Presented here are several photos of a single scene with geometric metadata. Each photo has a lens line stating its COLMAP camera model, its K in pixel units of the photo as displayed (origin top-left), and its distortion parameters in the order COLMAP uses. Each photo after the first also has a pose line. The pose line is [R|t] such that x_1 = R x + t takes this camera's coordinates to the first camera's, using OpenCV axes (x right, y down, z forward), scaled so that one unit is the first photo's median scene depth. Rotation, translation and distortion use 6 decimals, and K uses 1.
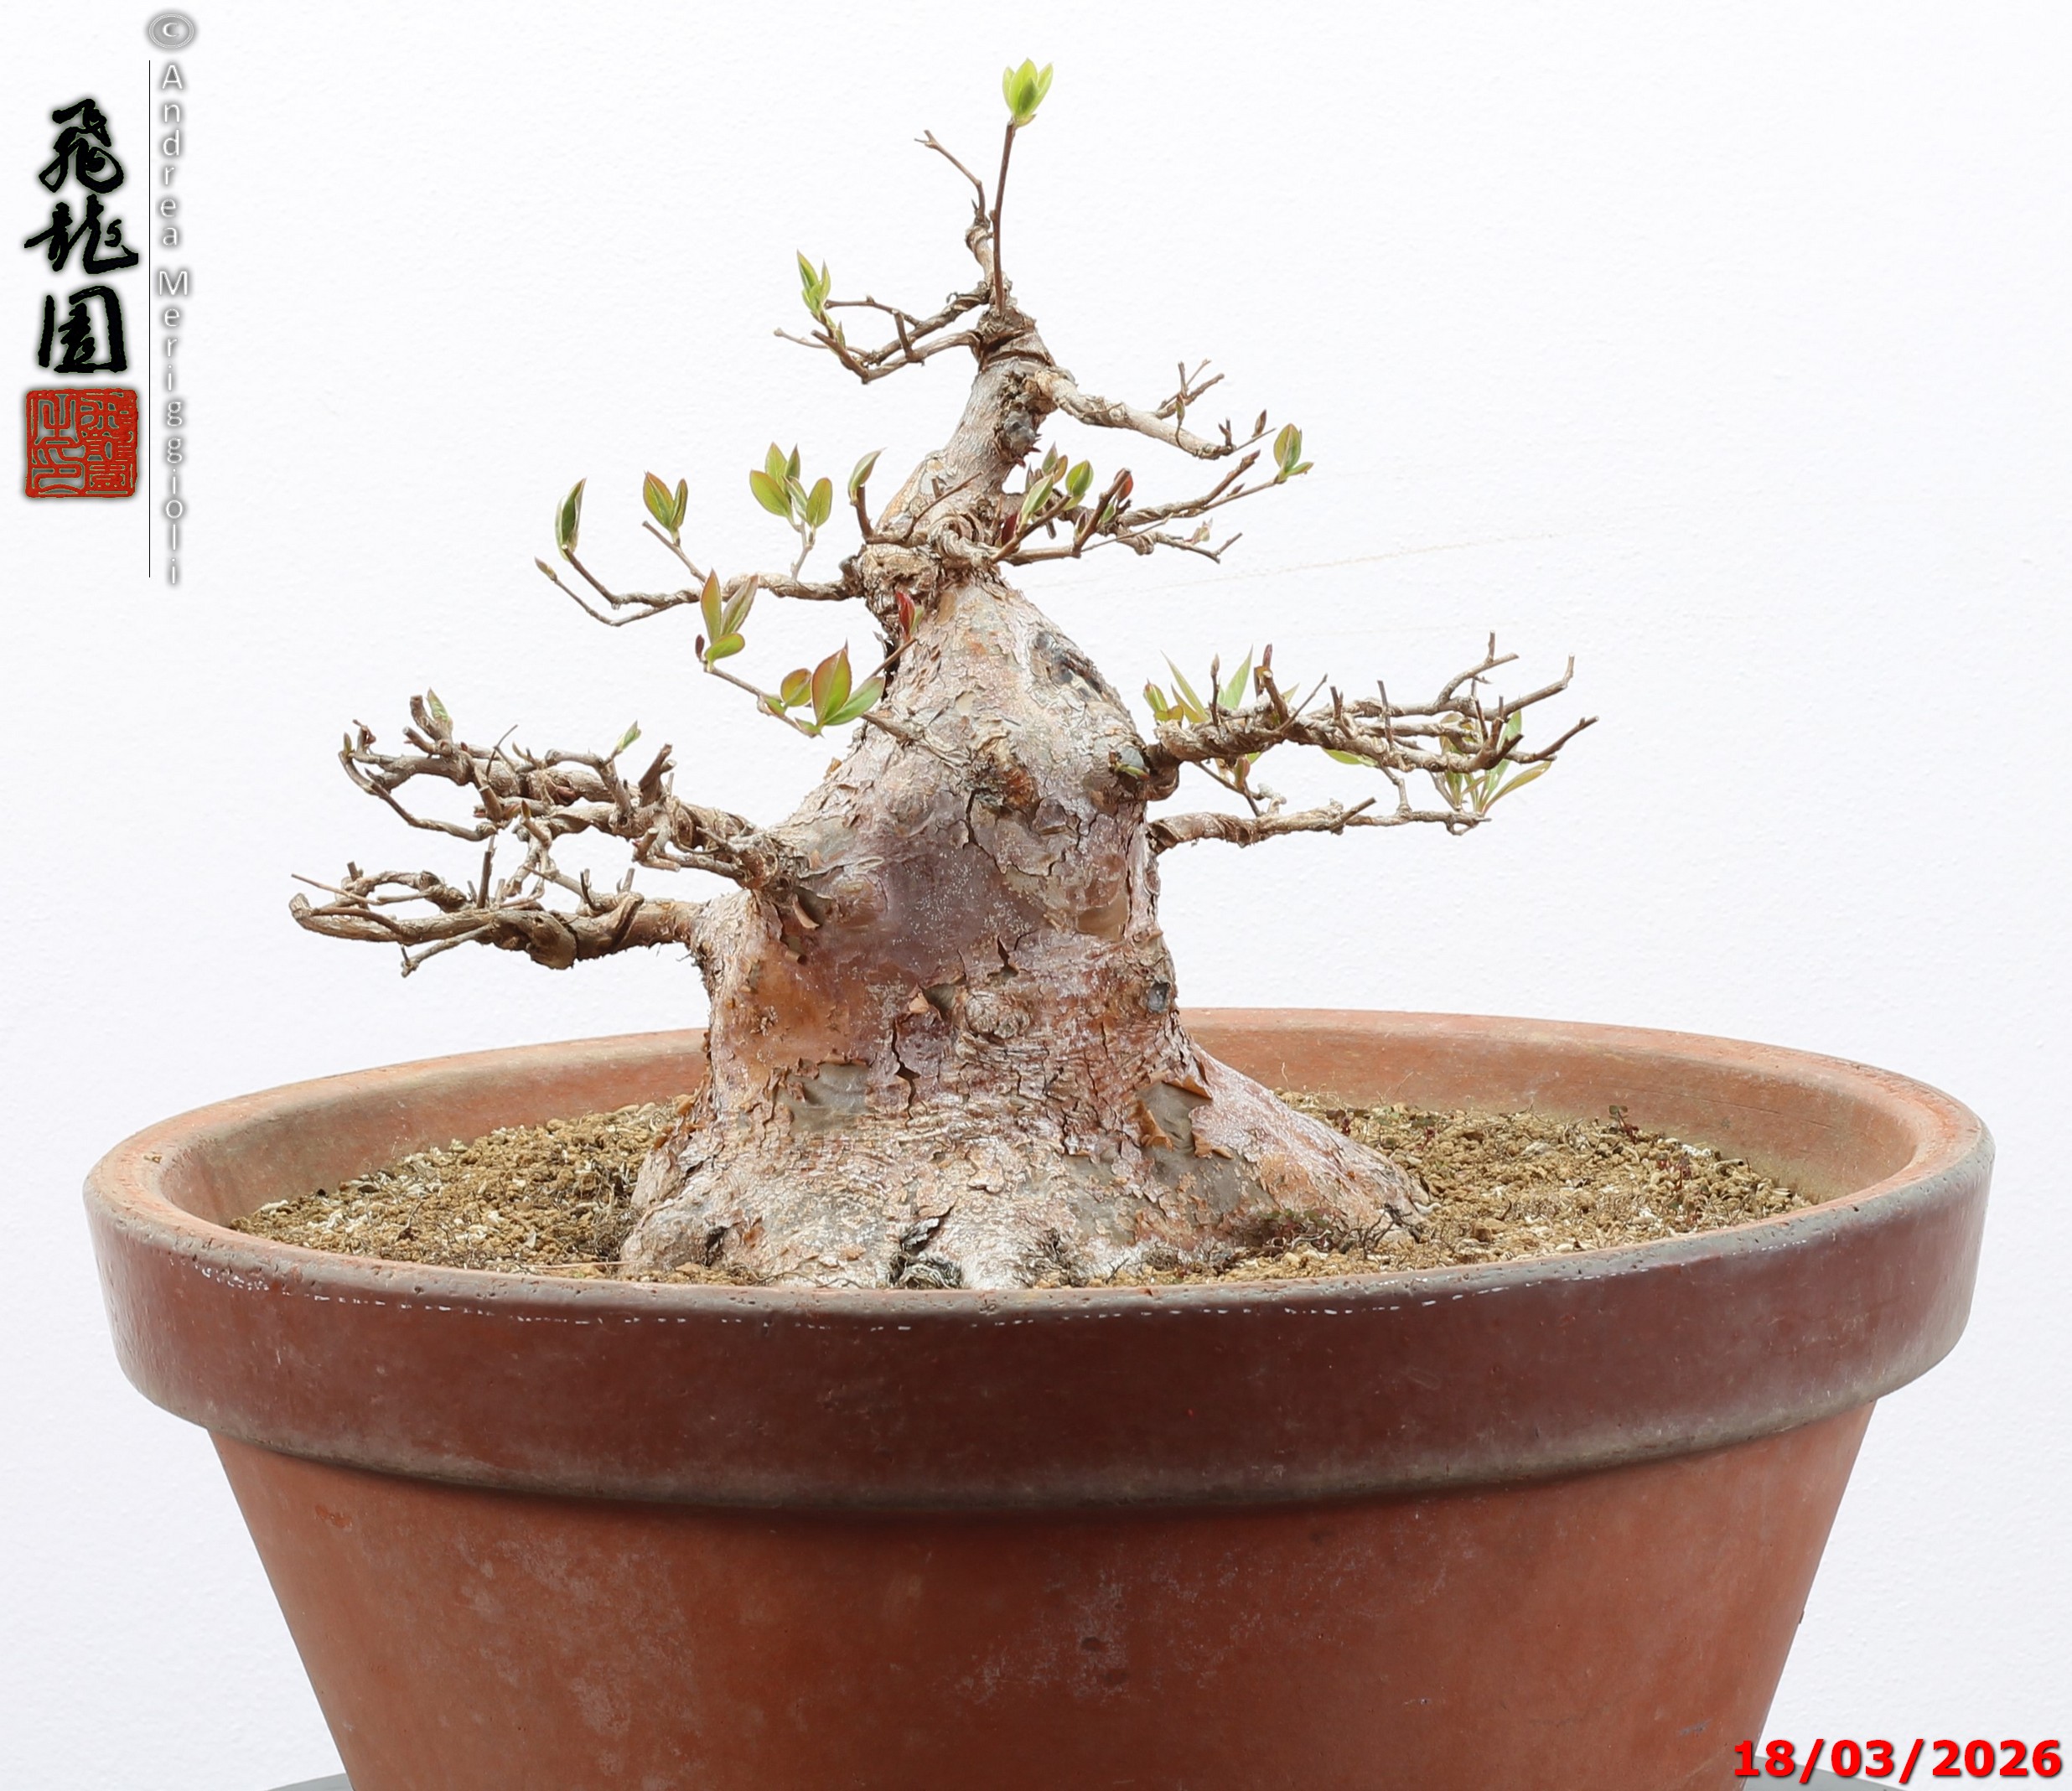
lens RADIAL K [[7677.1, 0, 1036.0], [0, 7677.1, 895.5], [0, 0, 1]] dist [-0.161817, -1.181686]
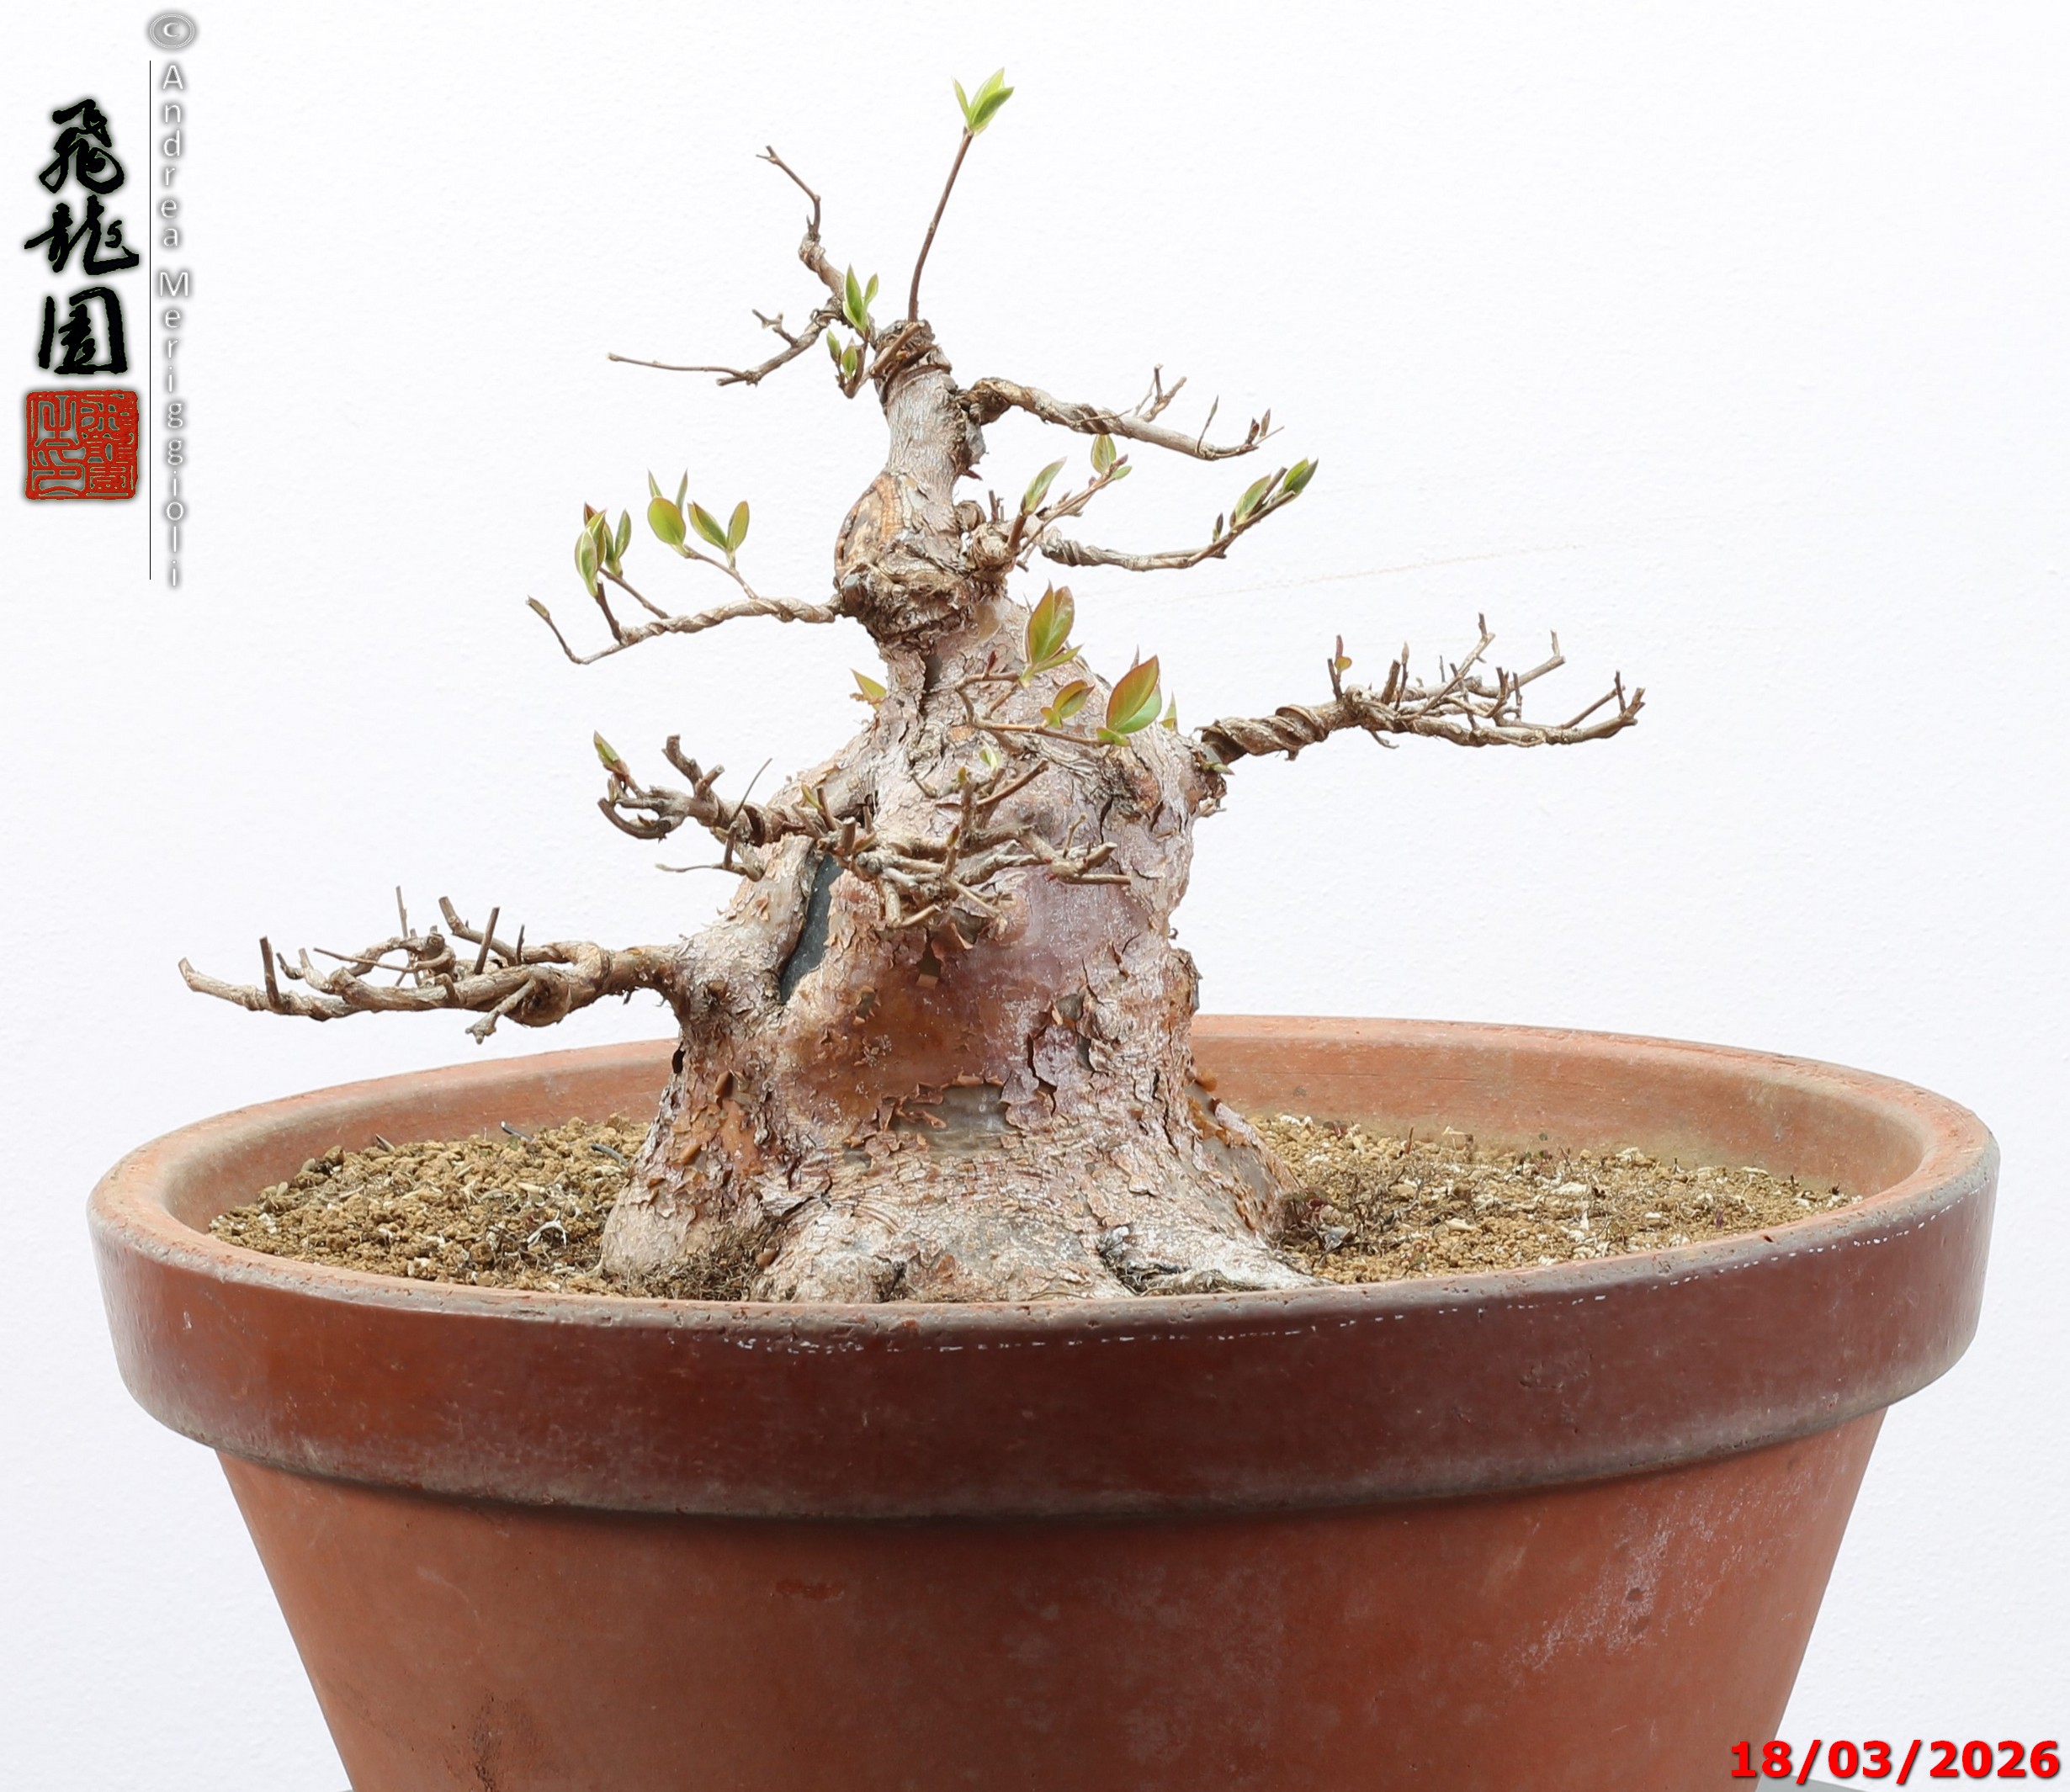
lens RADIAL K [[7819.4, 0, 1035.0], [0, 7819.4, 896.0], [0, 0, 1]] dist [-0.143400, -1.553552]
pose [[0.778234, -0.072986, 0.623718, -0.657964], [0.082159, 0.996520, 0.014097, -0.016195], [-0.622577, 0.040273, 0.781522, 0.212706]]
